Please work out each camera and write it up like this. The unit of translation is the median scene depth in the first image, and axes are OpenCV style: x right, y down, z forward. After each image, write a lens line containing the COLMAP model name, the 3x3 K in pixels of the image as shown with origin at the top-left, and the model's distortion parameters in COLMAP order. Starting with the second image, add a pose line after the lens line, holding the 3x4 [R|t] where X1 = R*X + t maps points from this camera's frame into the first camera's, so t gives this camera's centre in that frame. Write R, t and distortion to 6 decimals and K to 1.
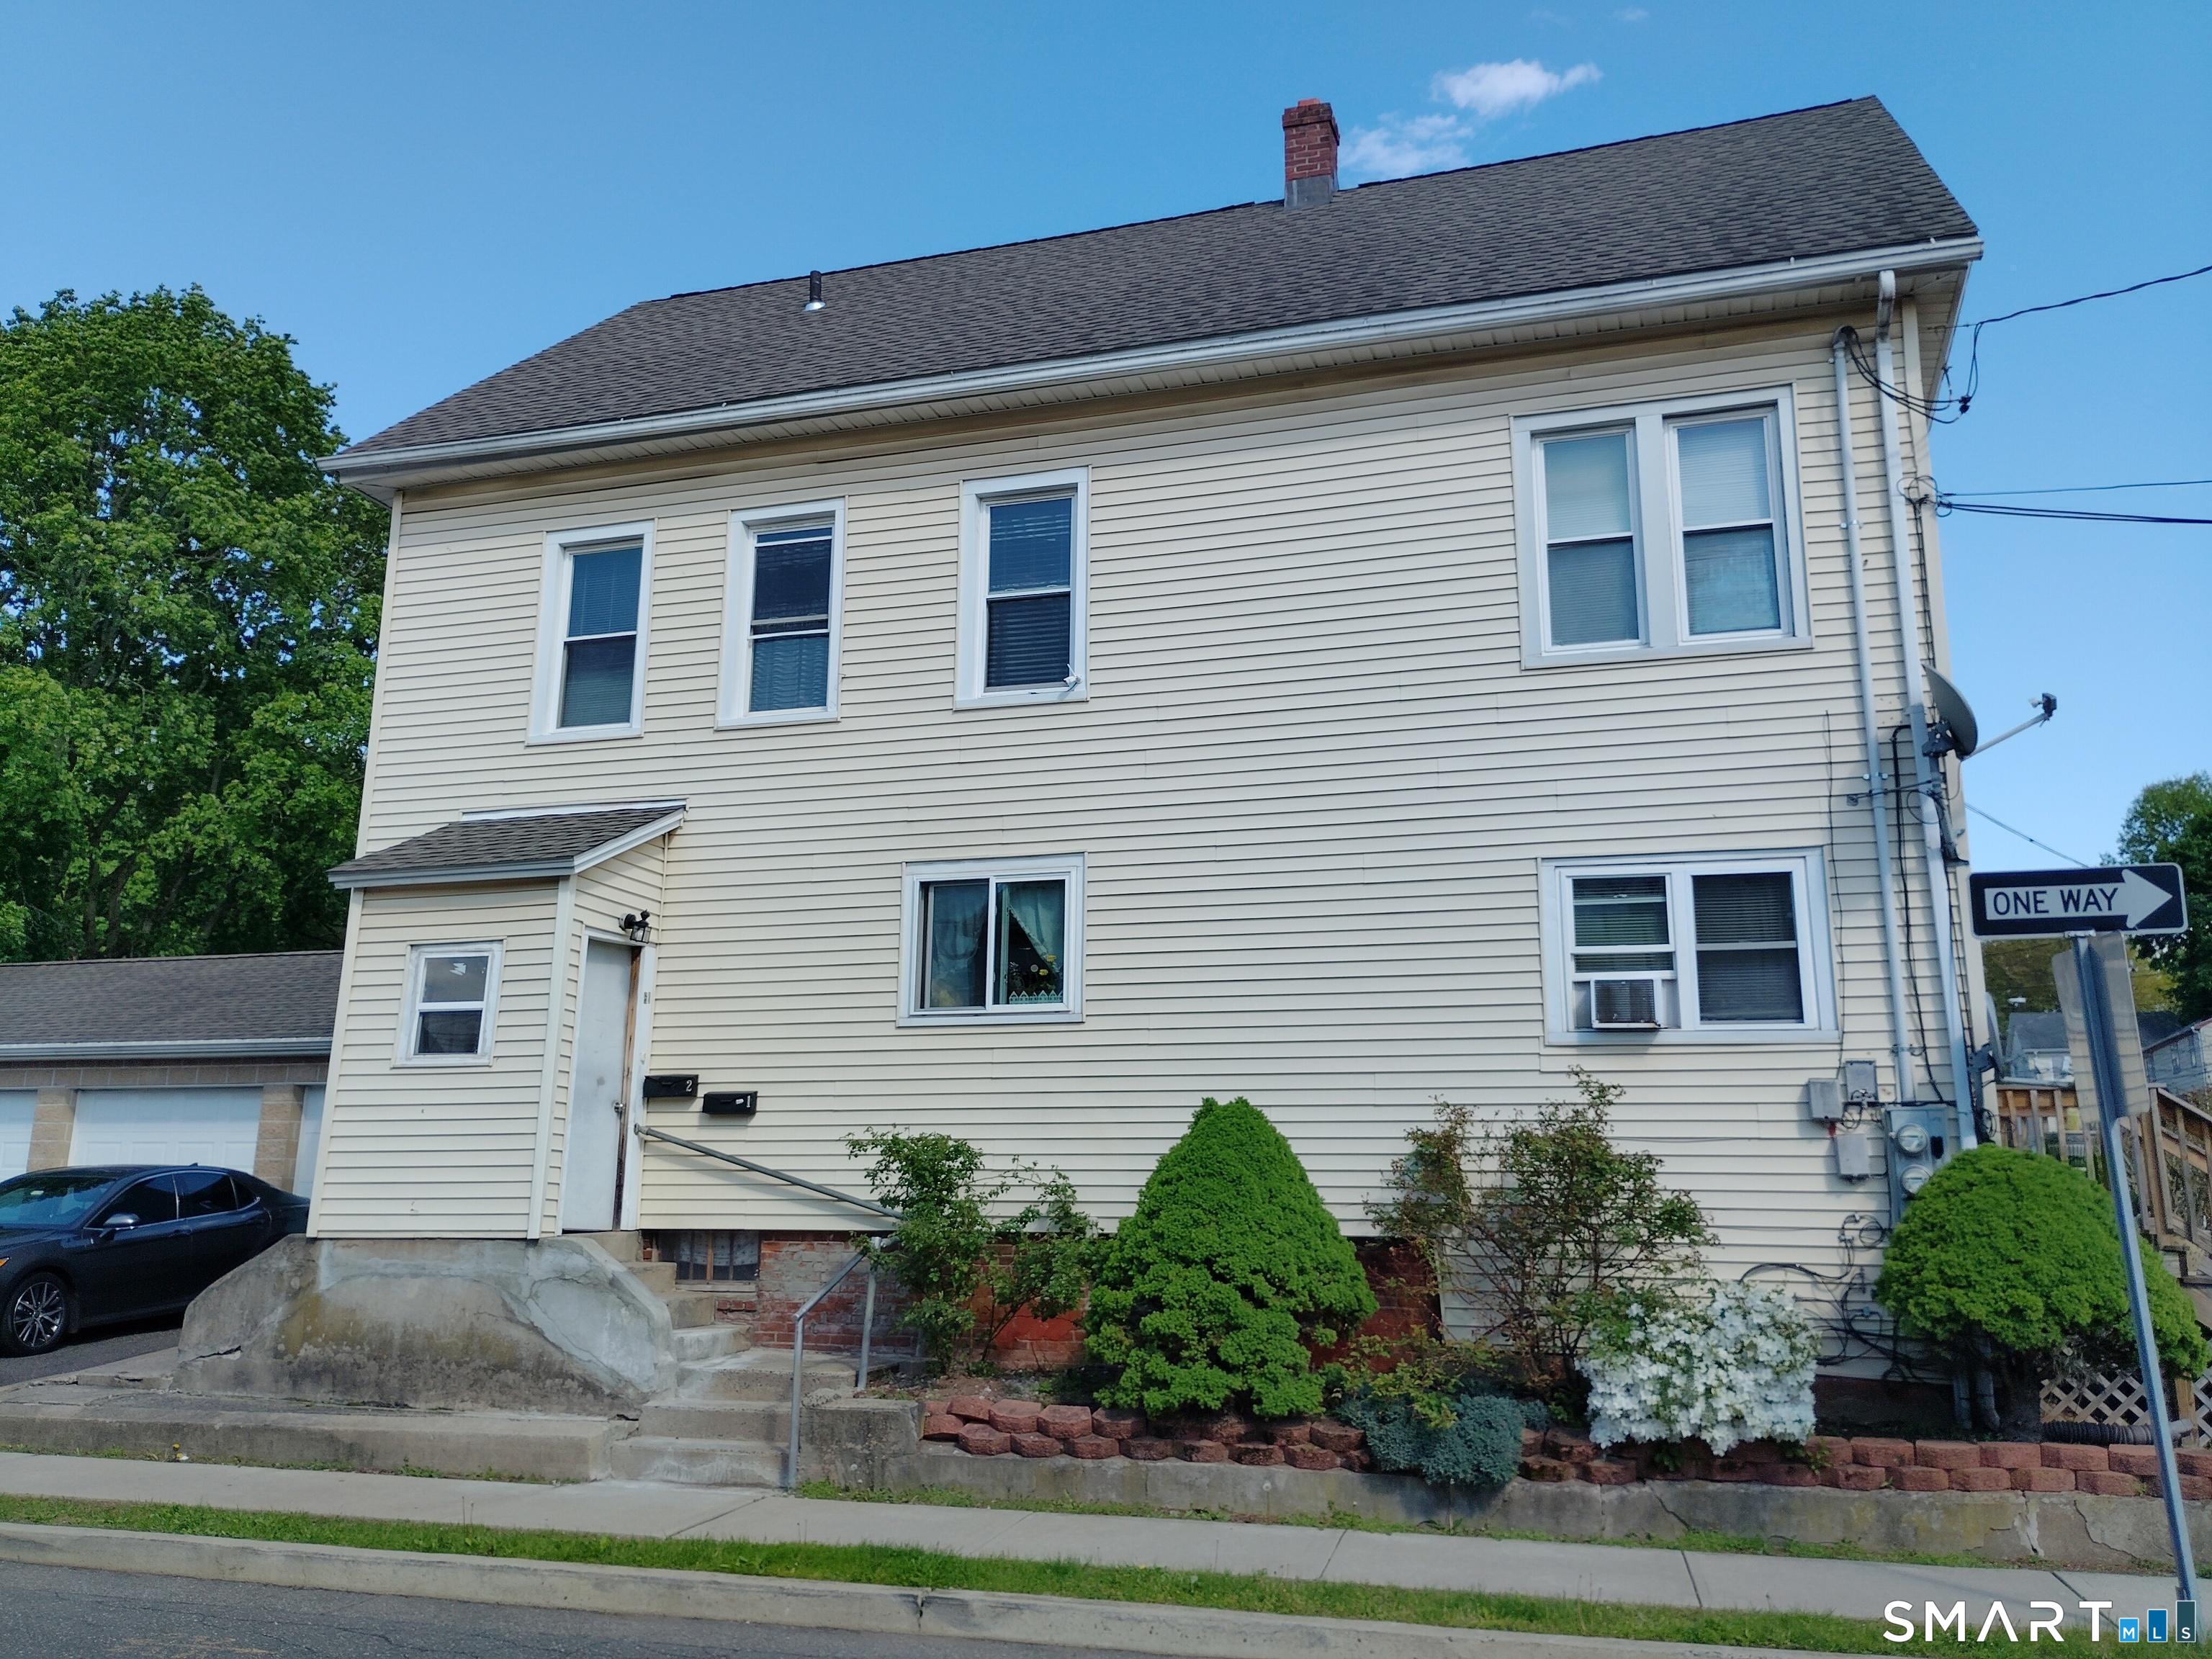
lens RADIAL K [[1840.0, 0, 1106.0], [0, 1840.0, 829.5], [0, 0, 1]] dist [0.068676, -0.094887]
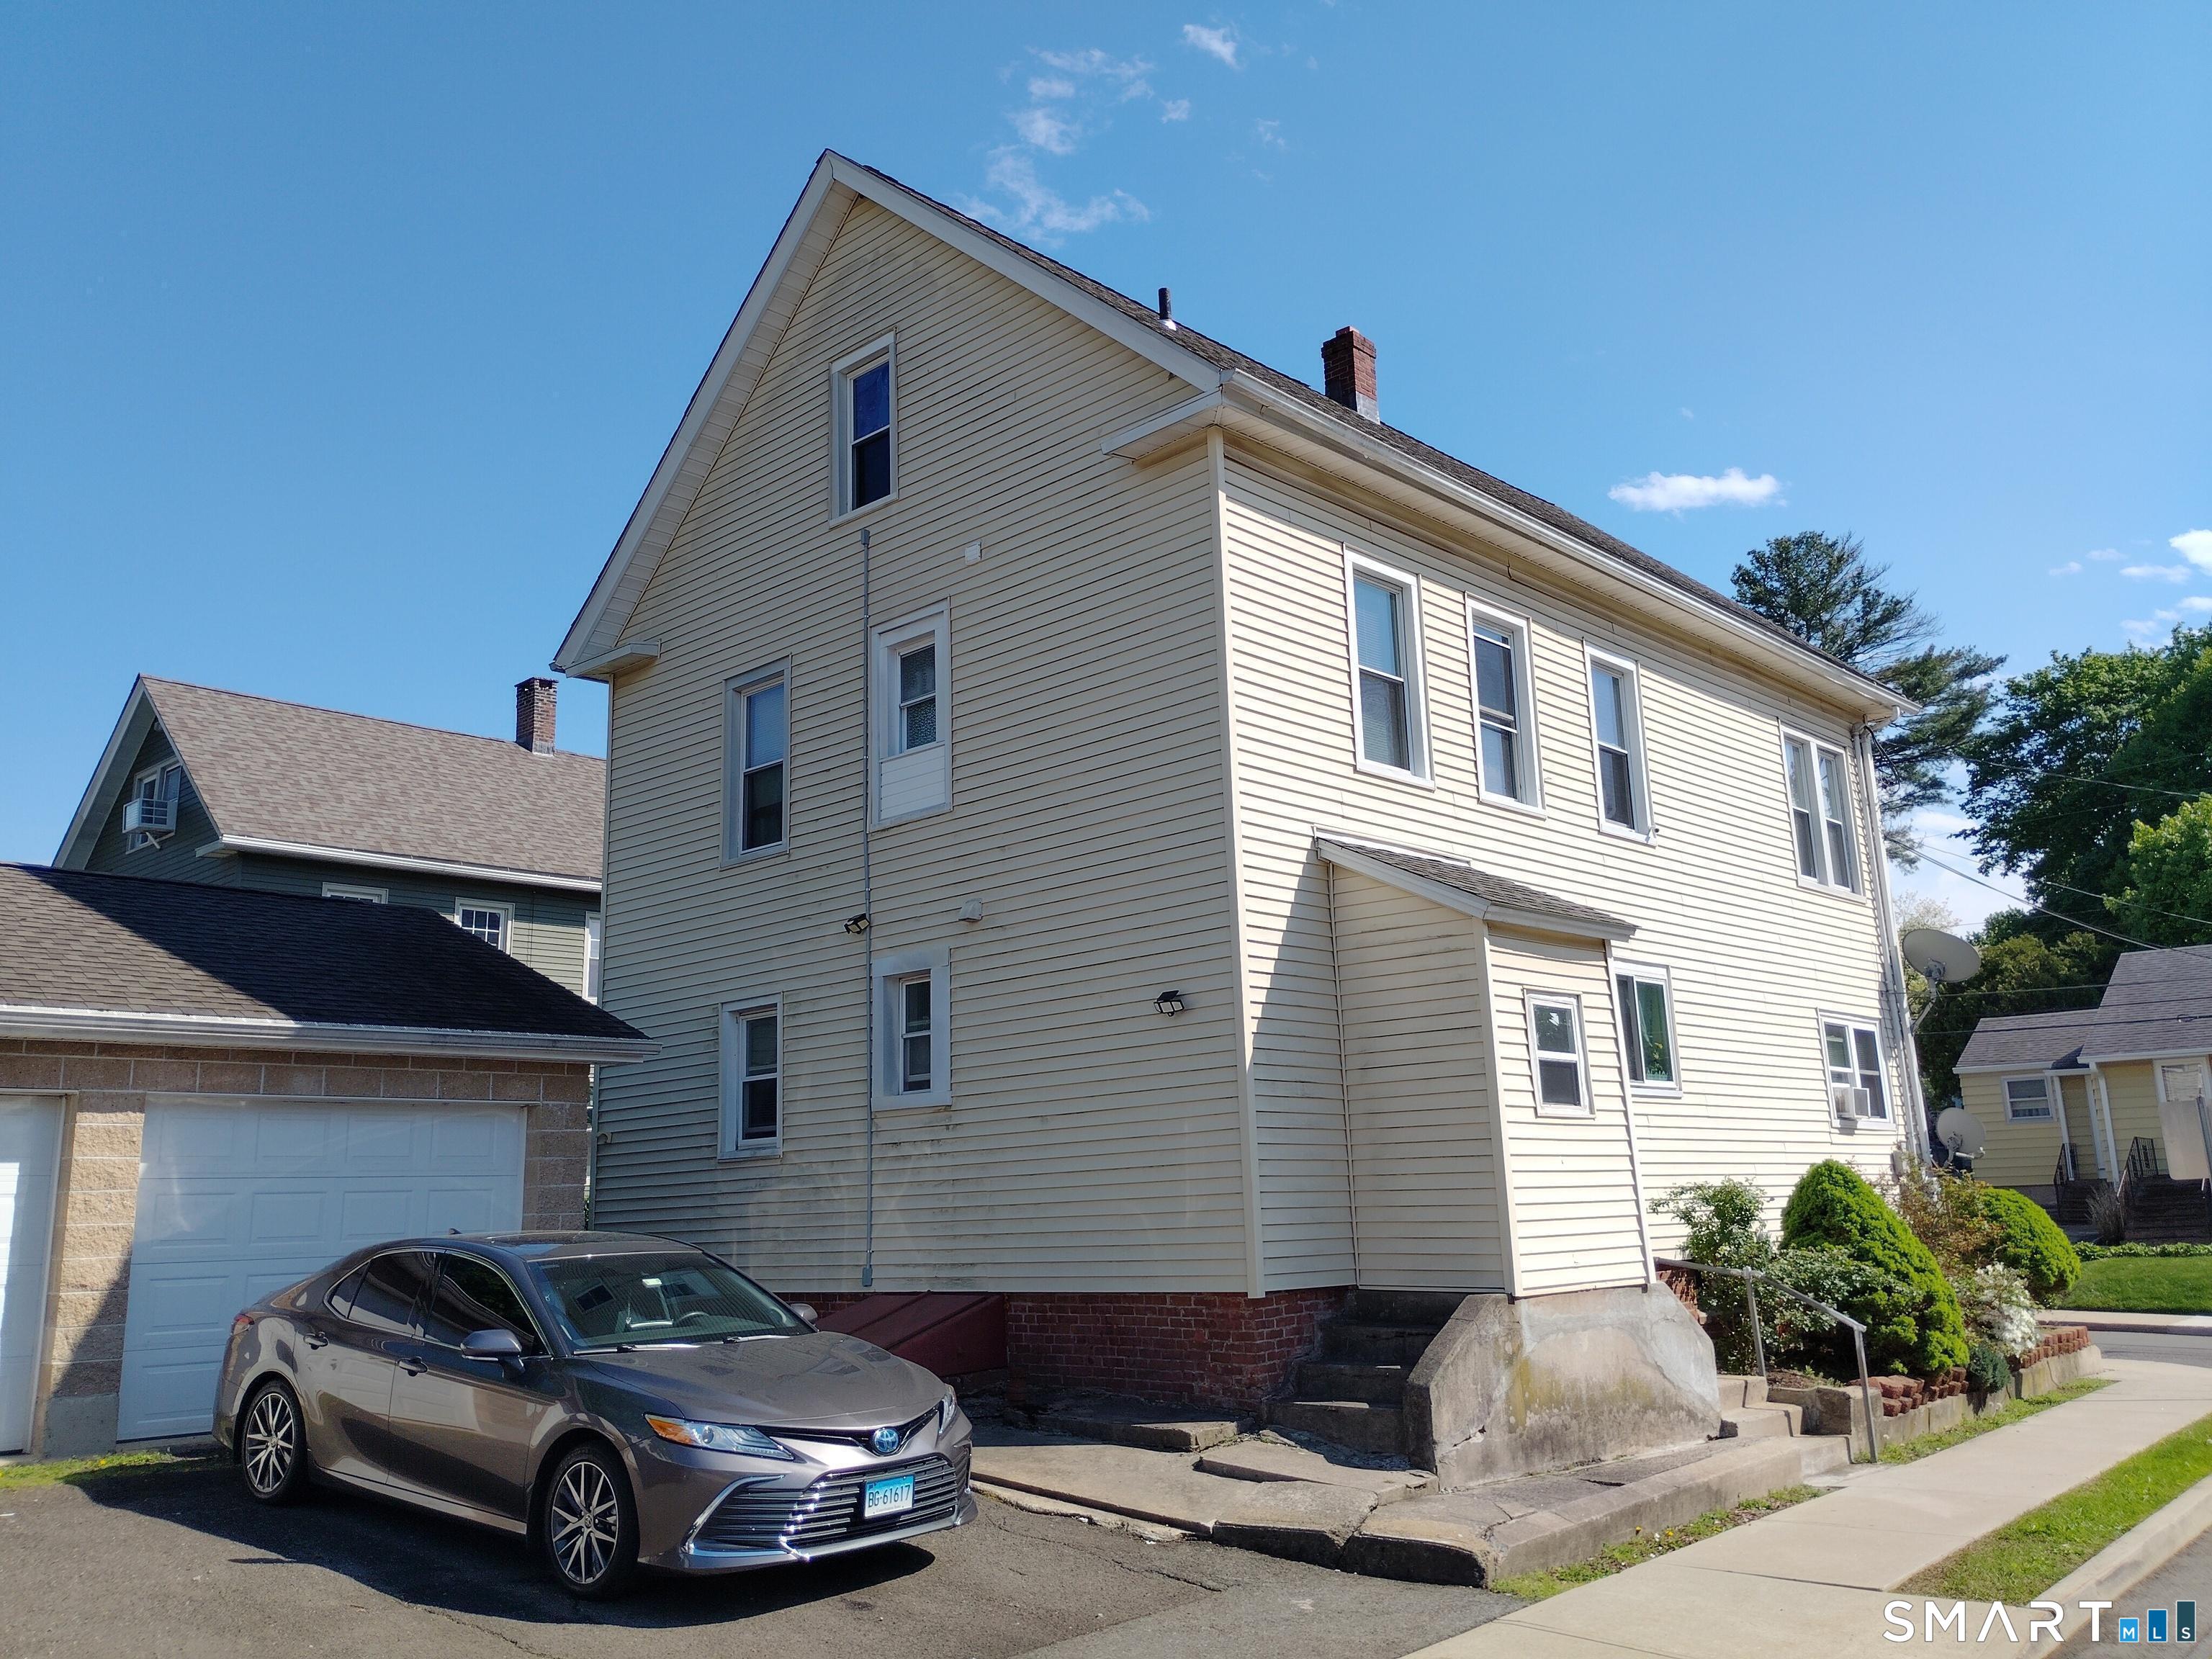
lens RADIAL K [[1772.5, 0, 1126.8], [0, 1772.5, 825.9], [0, 0, 1]] dist [0.045988, -0.007723]
pose [[0.435133, 0.169778, 0.884214, -1.362053], [-0.152668, 0.981753, -0.113376, 0.121101], [-0.887328, -0.085658, 0.453112, 0.803075]]
